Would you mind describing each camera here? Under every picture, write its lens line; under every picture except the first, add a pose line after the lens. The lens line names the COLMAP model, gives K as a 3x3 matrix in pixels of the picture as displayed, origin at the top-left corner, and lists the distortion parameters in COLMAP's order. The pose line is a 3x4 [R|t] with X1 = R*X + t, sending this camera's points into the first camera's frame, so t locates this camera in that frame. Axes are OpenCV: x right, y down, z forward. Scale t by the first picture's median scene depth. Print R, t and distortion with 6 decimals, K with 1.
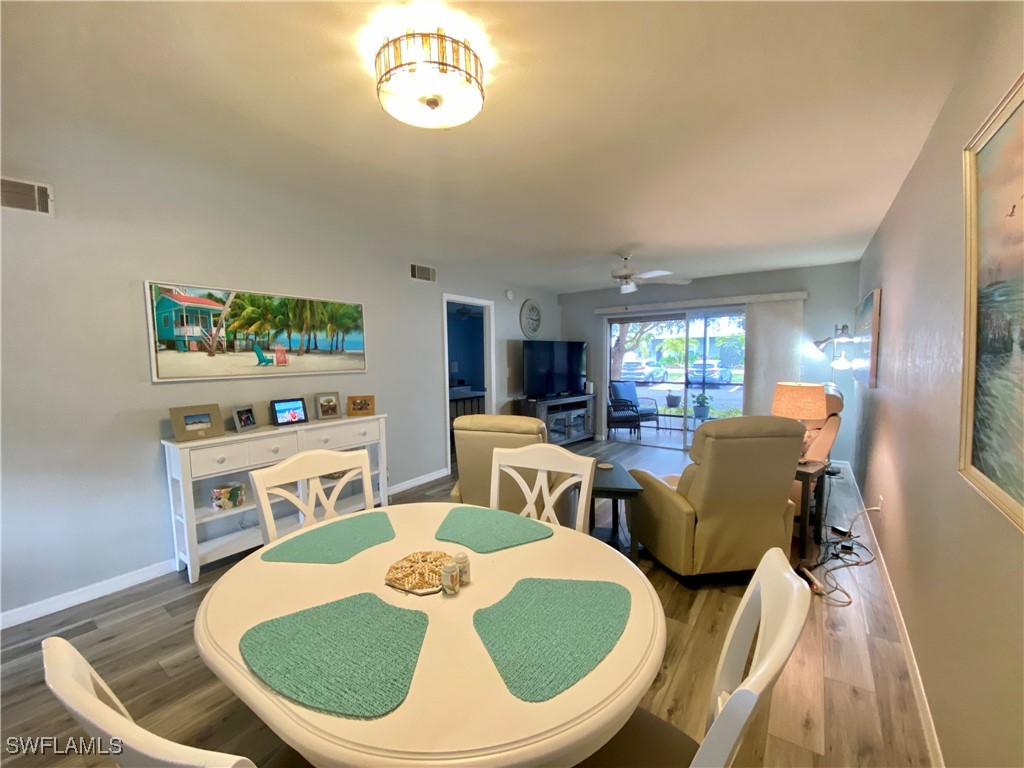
lens RADIAL K [[412.5, 0, 510.8], [0, 412.5, 390.8], [0, 0, 1]] dist [0.026580, -0.022200]
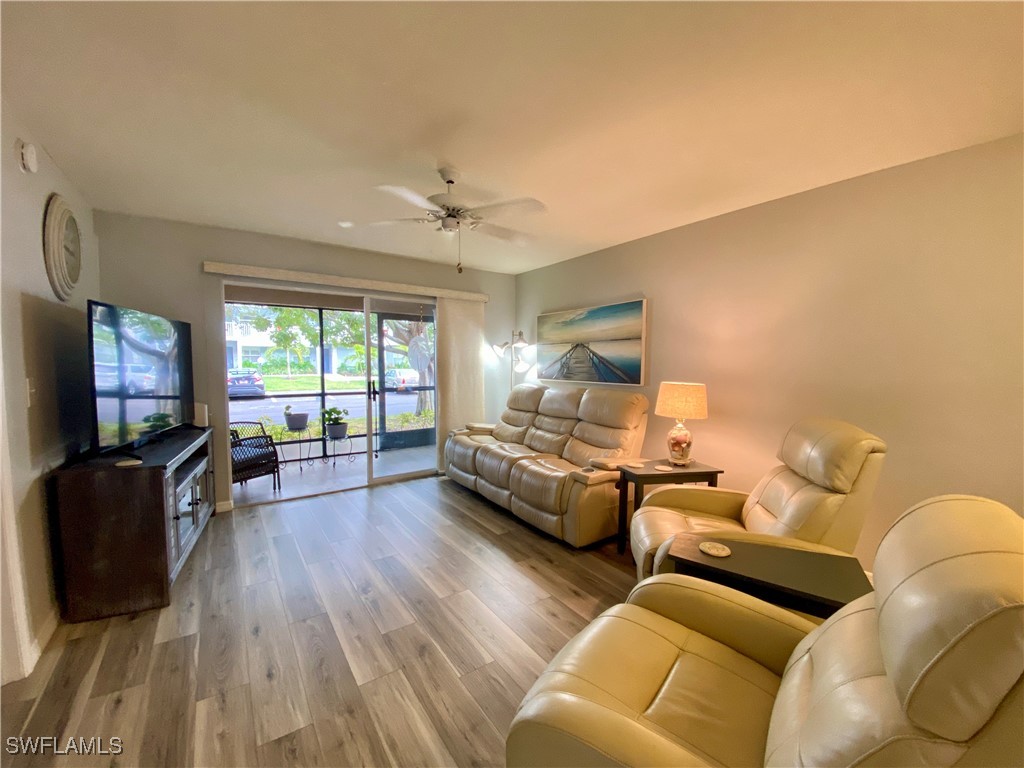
lens RADIAL K [[412.5, 0, 510.8], [0, 412.5, 390.8], [0, 0, 1]] dist [0.026580, -0.022200]
pose [[0.332790, -0.049924, 0.941679, -0.177536], [0.069548, 0.997177, 0.028288, -0.027104], [-0.940433, 0.056078, 0.335323, 0.512775]]
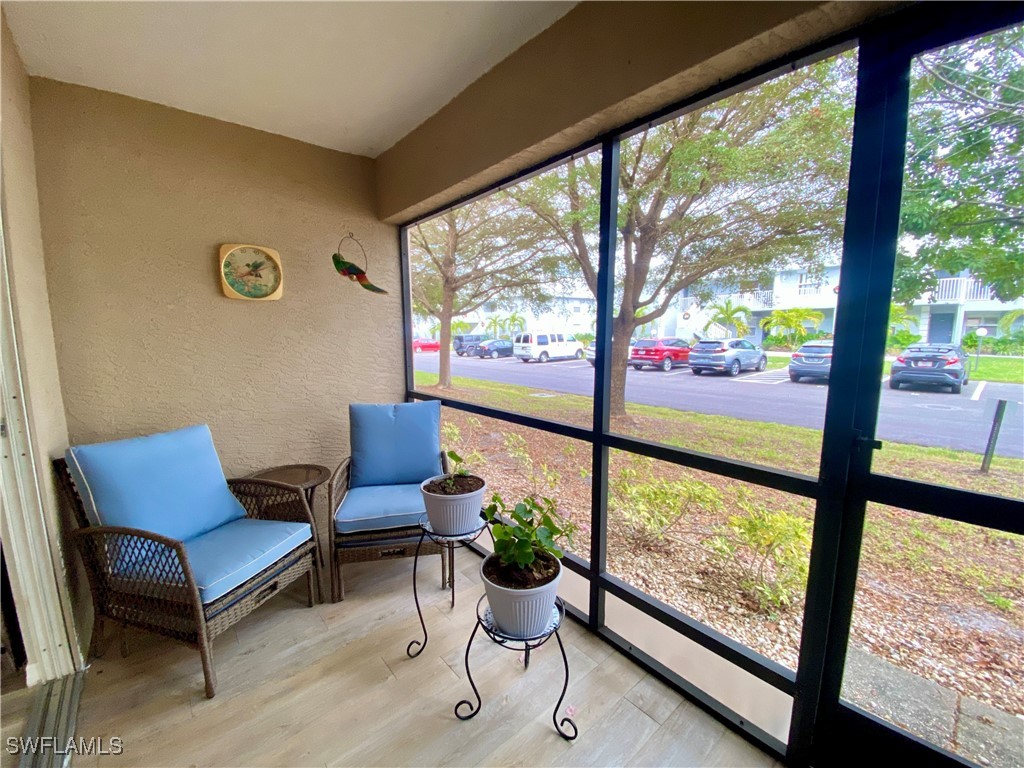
lens RADIAL K [[412.5, 0, 510.8], [0, 412.5, 390.8], [0, 0, 1]] dist [0.026580, -0.022200]
pose [[0.971123, 0.043434, -0.234592, 0.586653], [-0.030570, 0.997837, 0.058195, -0.068479], [0.236612, -0.049343, 0.970351, 0.953954]]
